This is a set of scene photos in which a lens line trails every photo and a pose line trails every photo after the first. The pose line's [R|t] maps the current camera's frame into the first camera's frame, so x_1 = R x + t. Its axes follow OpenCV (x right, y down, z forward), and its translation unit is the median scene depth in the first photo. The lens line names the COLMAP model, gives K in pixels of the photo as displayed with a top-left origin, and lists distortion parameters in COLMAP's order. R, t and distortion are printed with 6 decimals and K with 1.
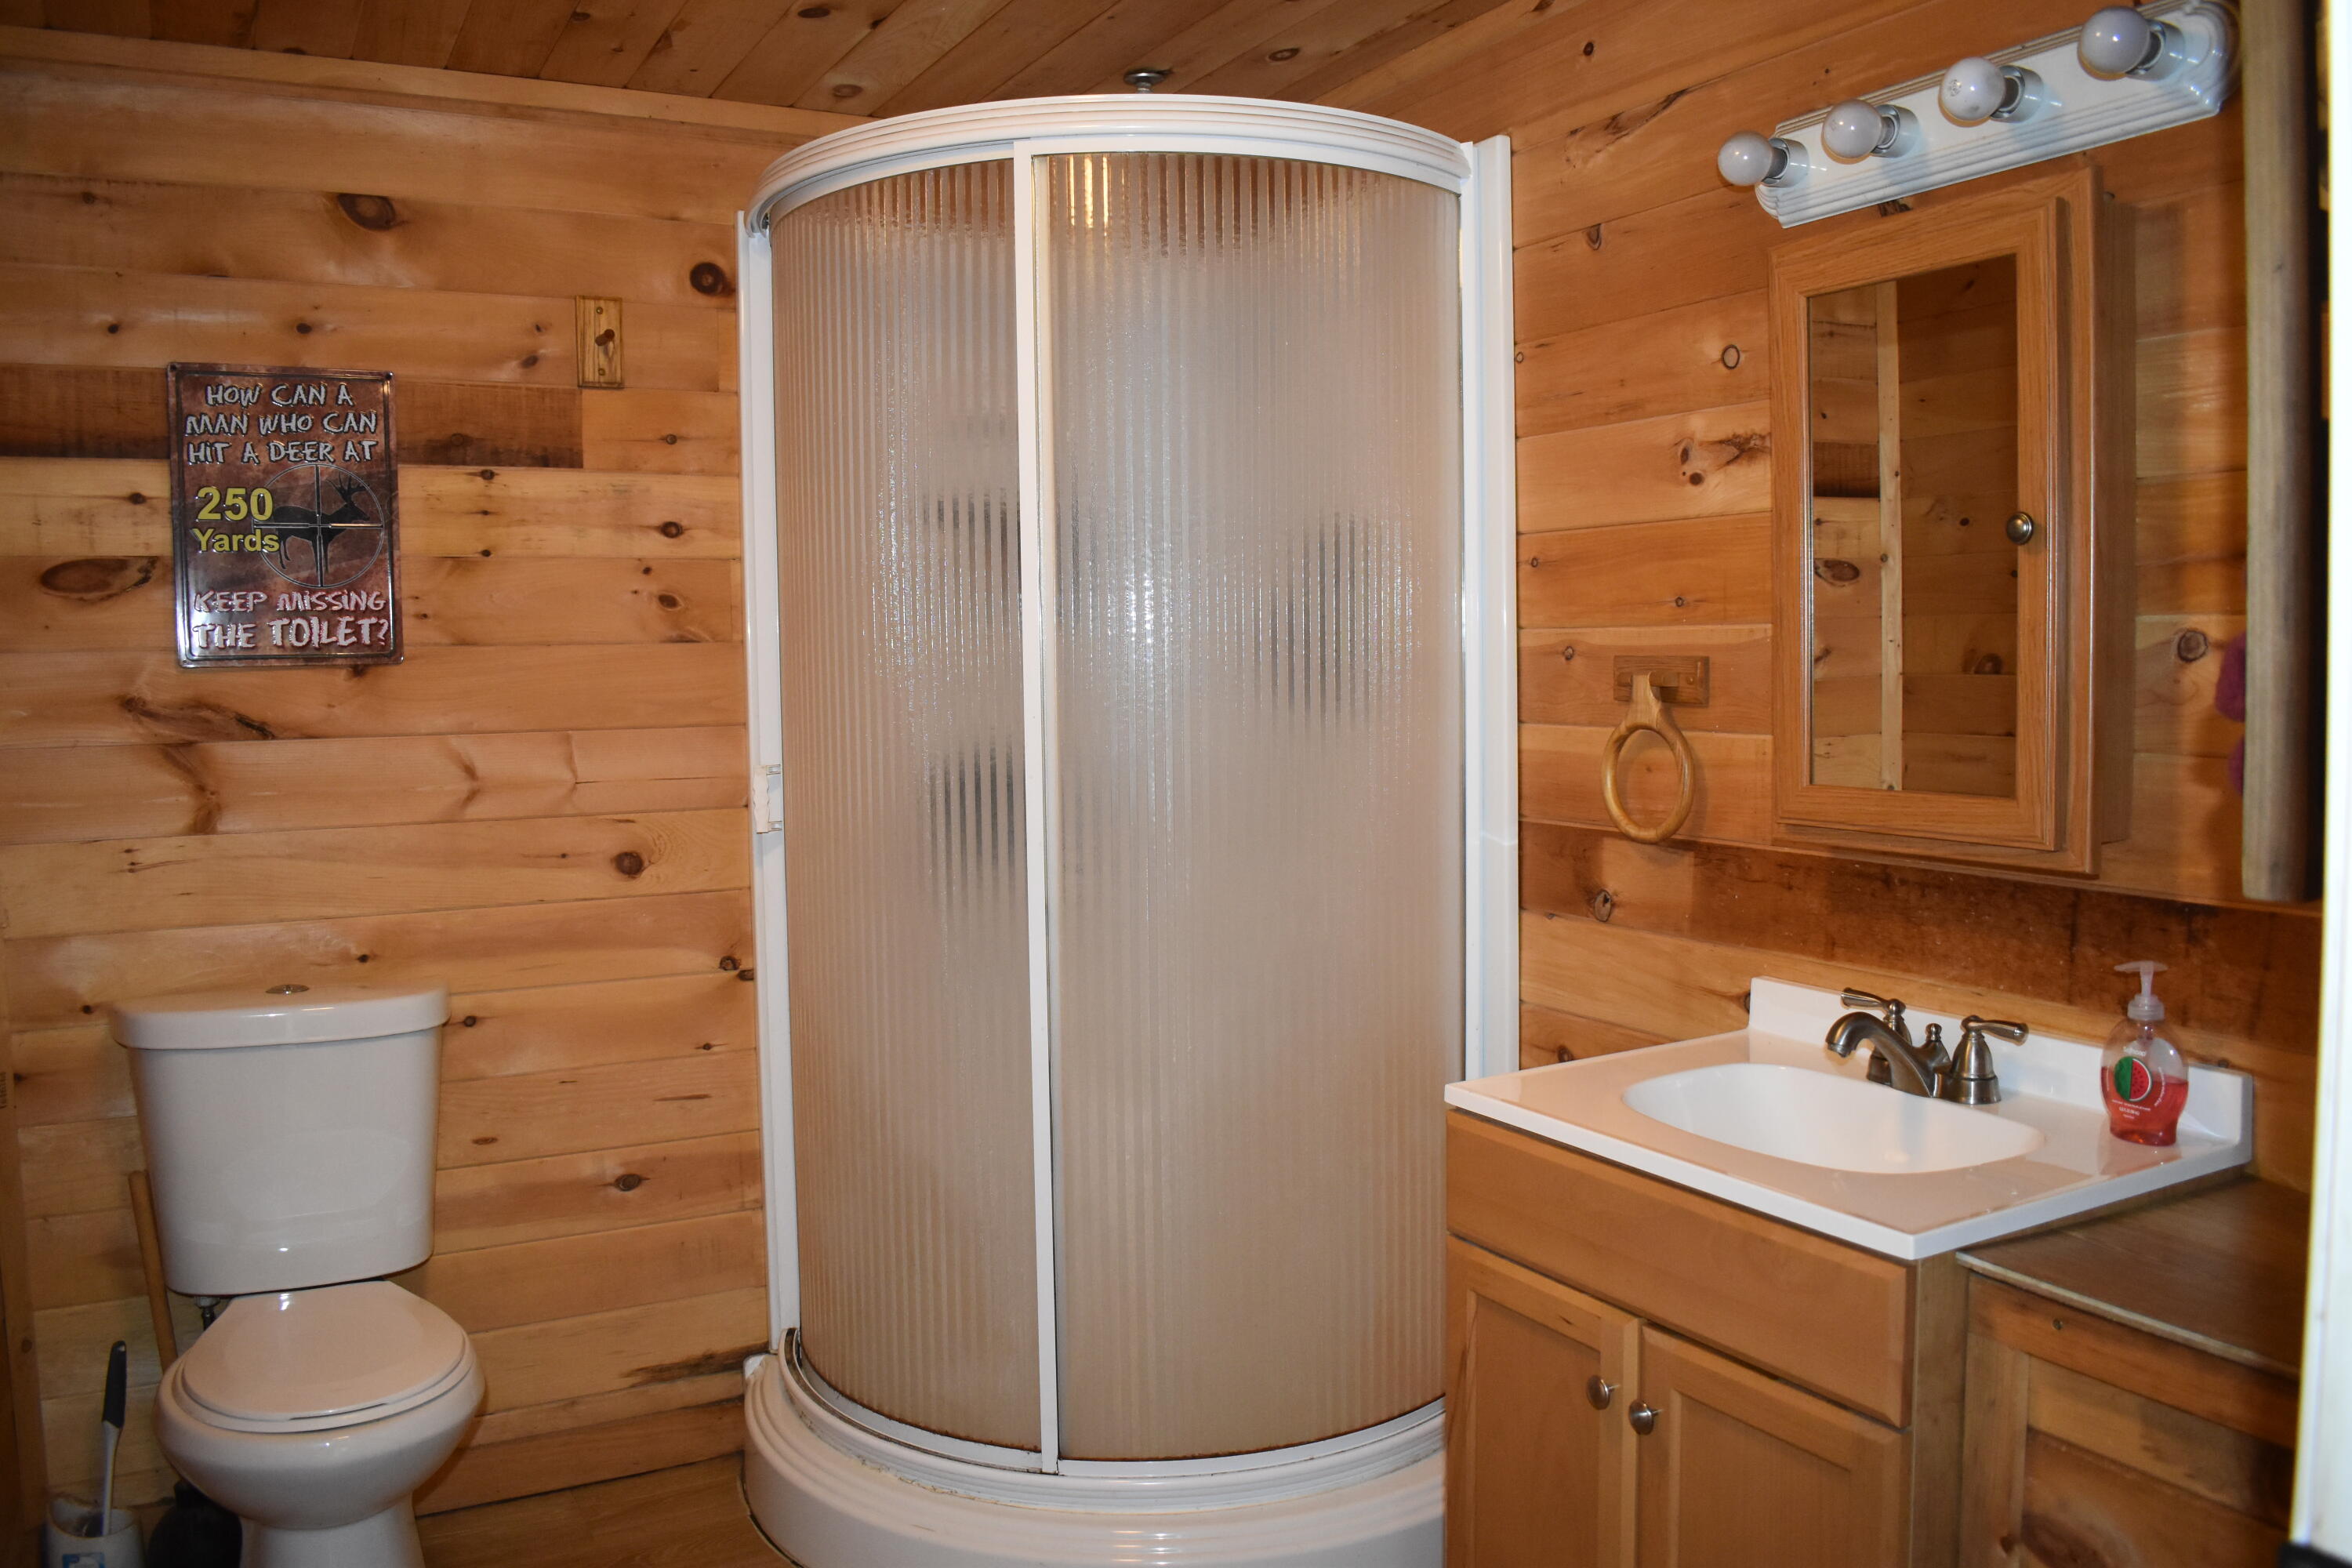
lens RADIAL K [[1840.2, 0, 1176.0], [0, 1840.2, 784.0], [0, 0, 1]] dist [-0.080932, -0.006860]
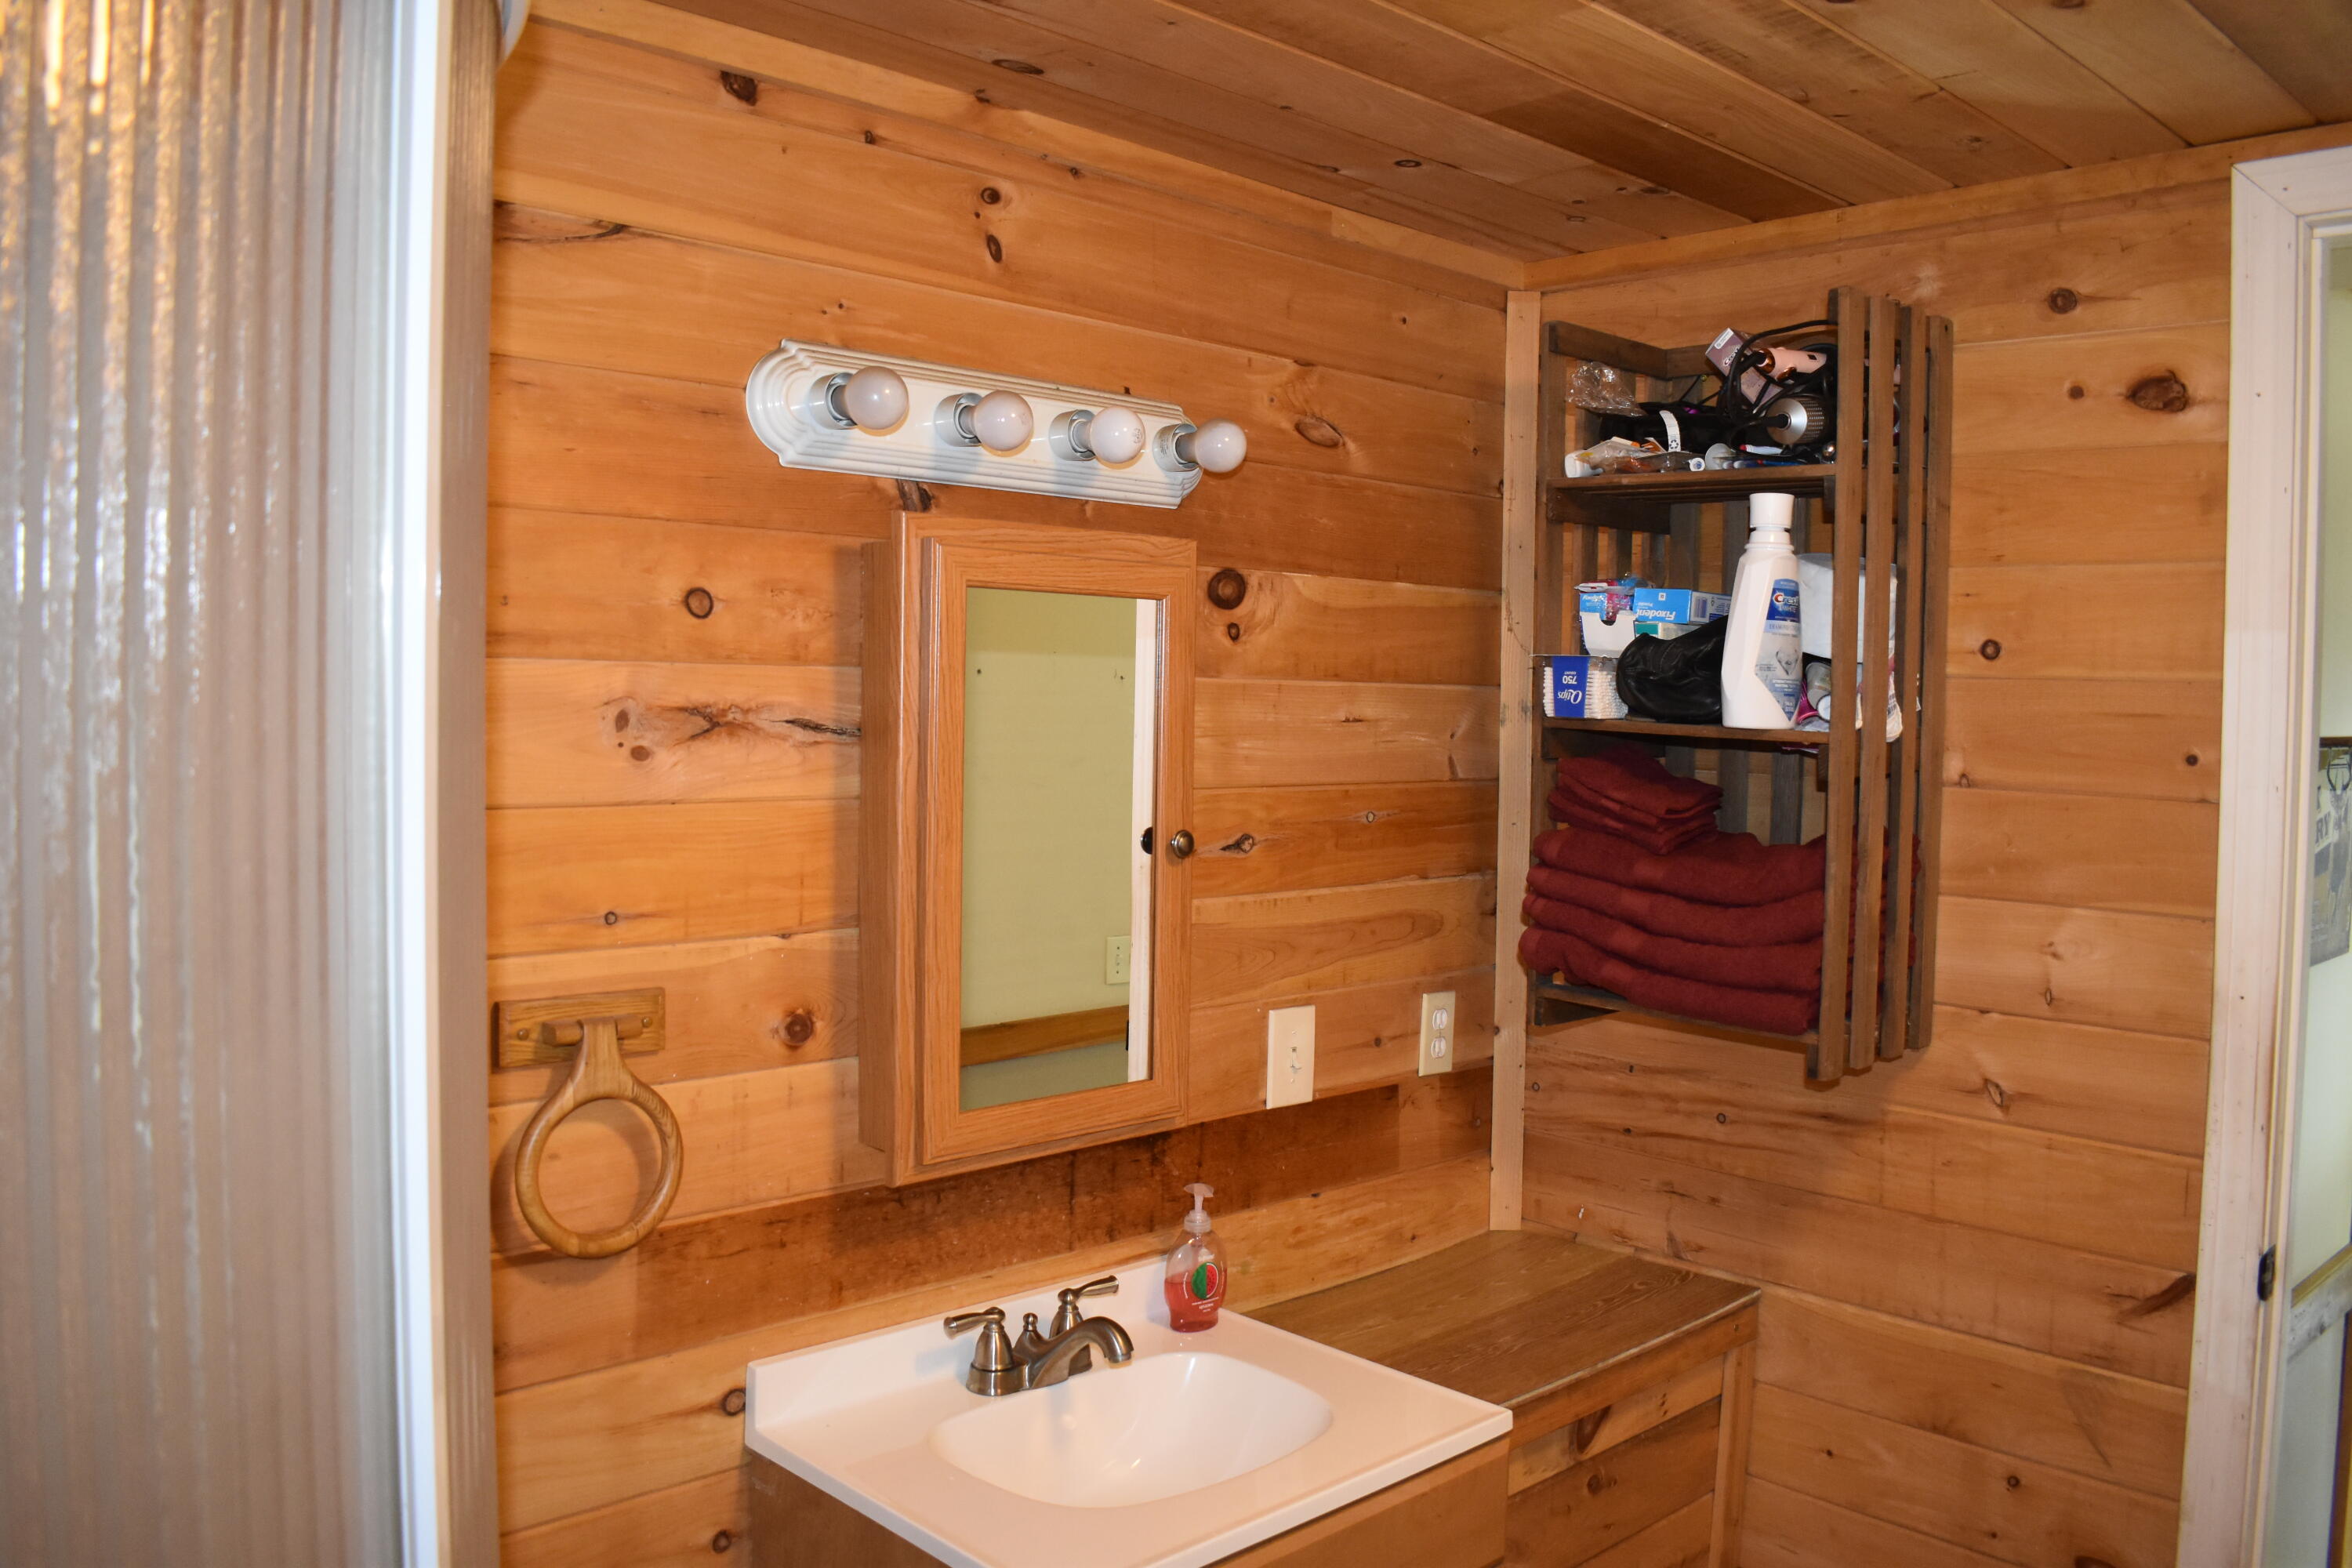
lens RADIAL K [[1840.2, 0, 1176.0], [0, 1840.2, 784.0], [0, 0, 1]] dist [-0.080932, -0.006860]
pose [[-0.276559, -0.044500, 0.959966, -0.540804], [0.044928, 0.997236, 0.059171, -0.207781], [-0.959946, 0.059494, -0.273795, 1.092760]]
